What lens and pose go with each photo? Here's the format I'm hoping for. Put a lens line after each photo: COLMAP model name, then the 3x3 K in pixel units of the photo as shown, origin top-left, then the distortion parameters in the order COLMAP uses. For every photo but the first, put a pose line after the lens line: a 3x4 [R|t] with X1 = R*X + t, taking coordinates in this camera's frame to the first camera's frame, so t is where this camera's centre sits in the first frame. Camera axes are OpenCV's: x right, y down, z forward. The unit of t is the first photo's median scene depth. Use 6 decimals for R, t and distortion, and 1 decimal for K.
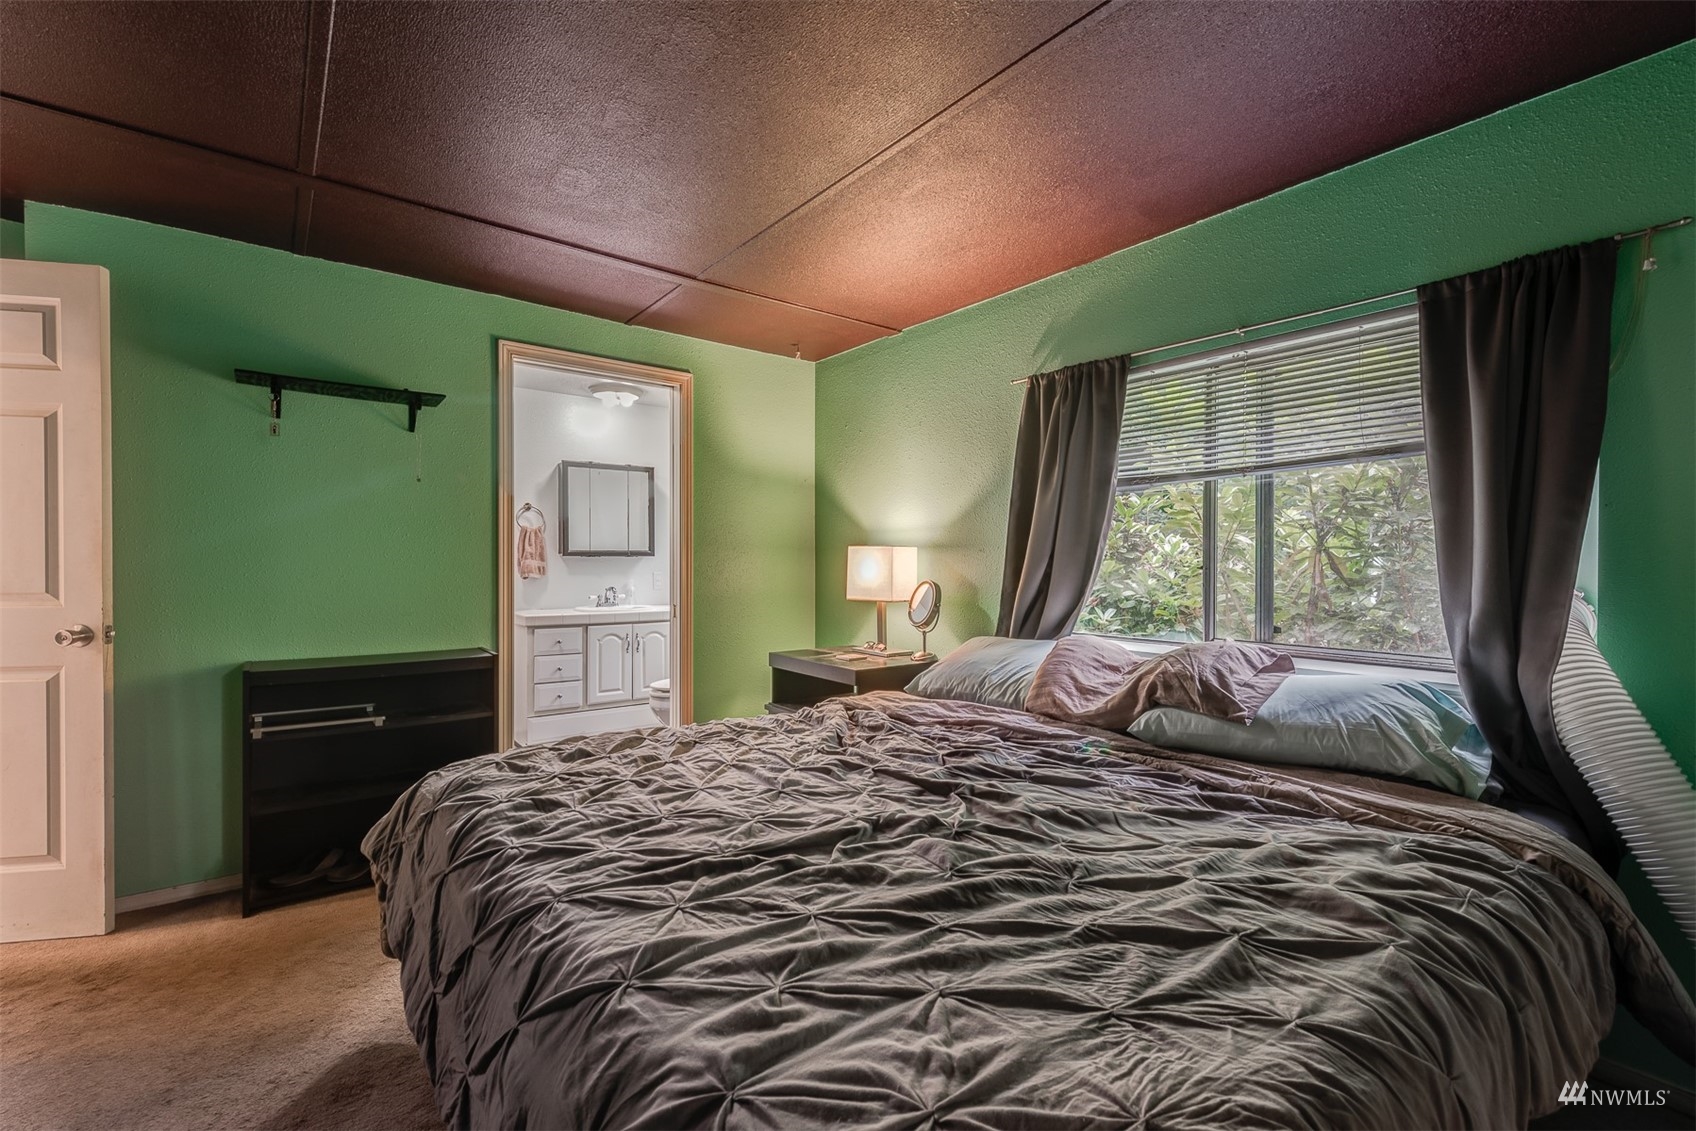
lens RADIAL K [[753.1, 0, 840.7], [0, 753.1, 568.1], [0, 0, 1]] dist [0.007347, -0.000585]
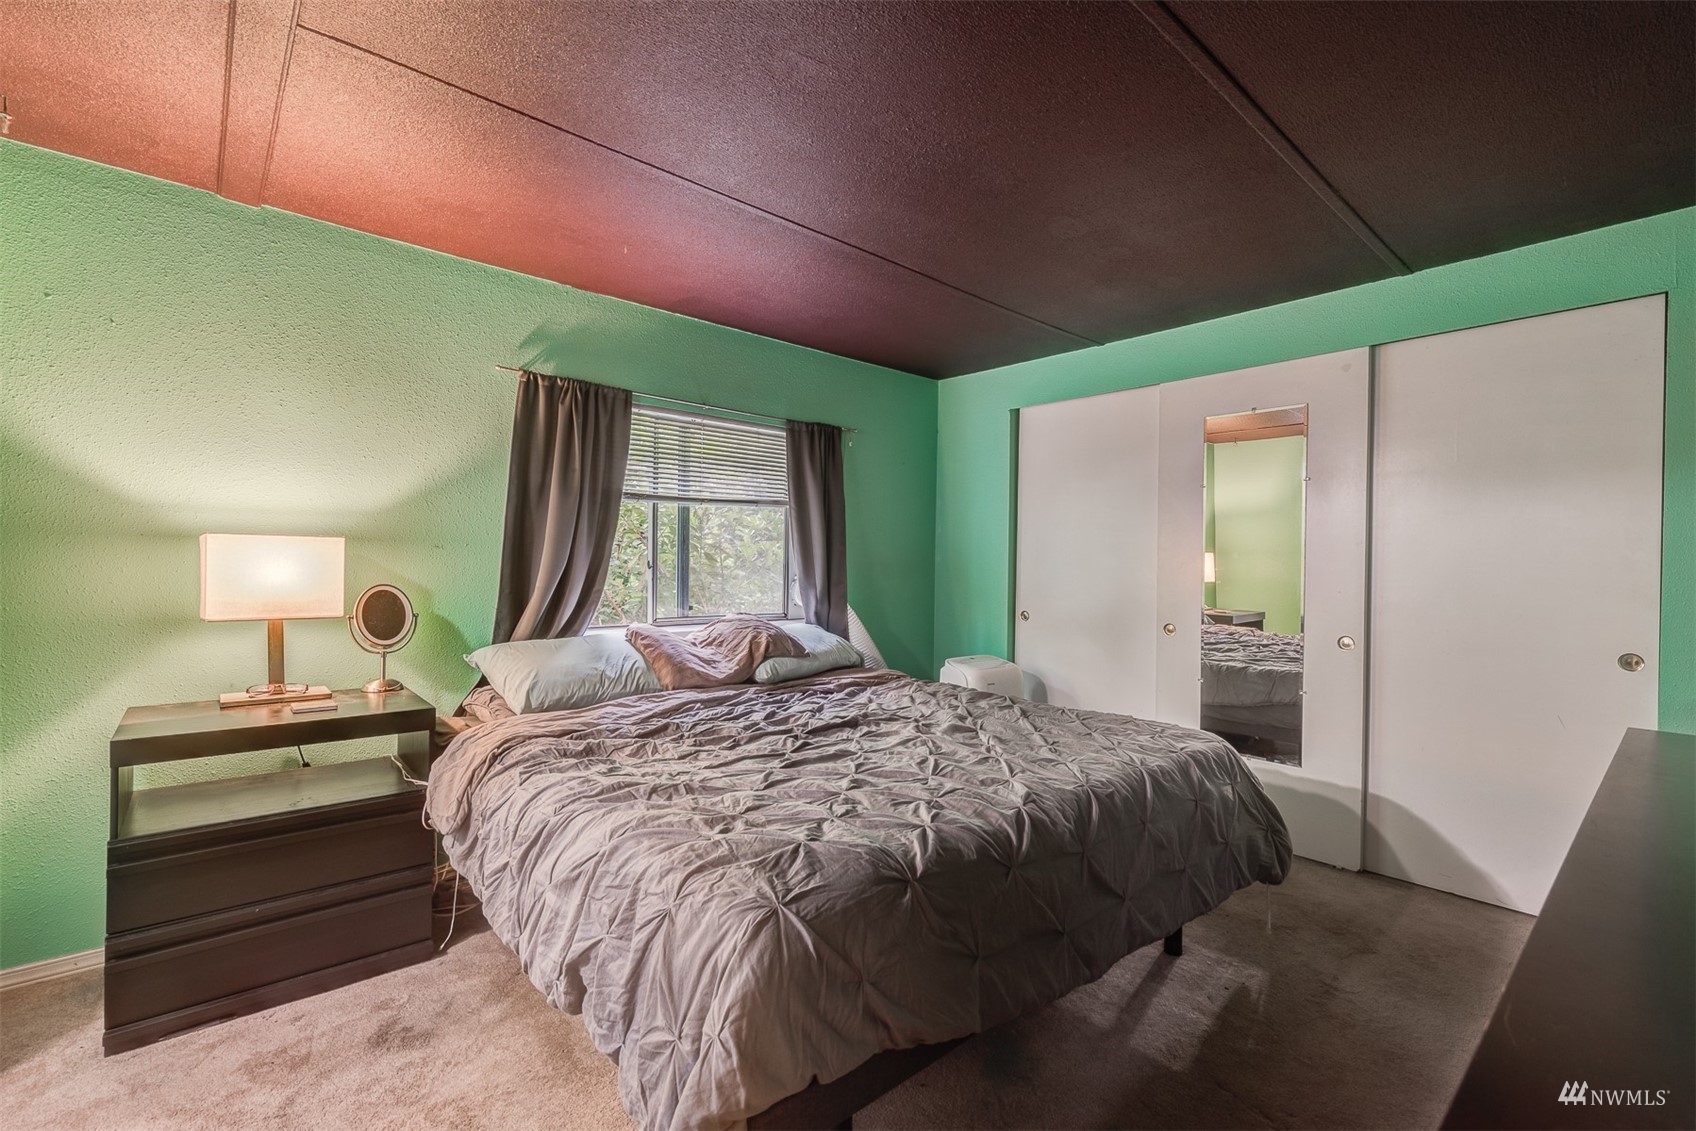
lens RADIAL K [[753.1, 0, 840.7], [0, 753.1, 568.1], [0, 0, 1]] dist [0.007347, -0.000585]
pose [[-0.080863, 0.007853, 0.996694, -0.695781], [0.007647, 0.999944, -0.007258, 0.009735], [-0.996696, 0.007034, -0.080919, 0.628569]]
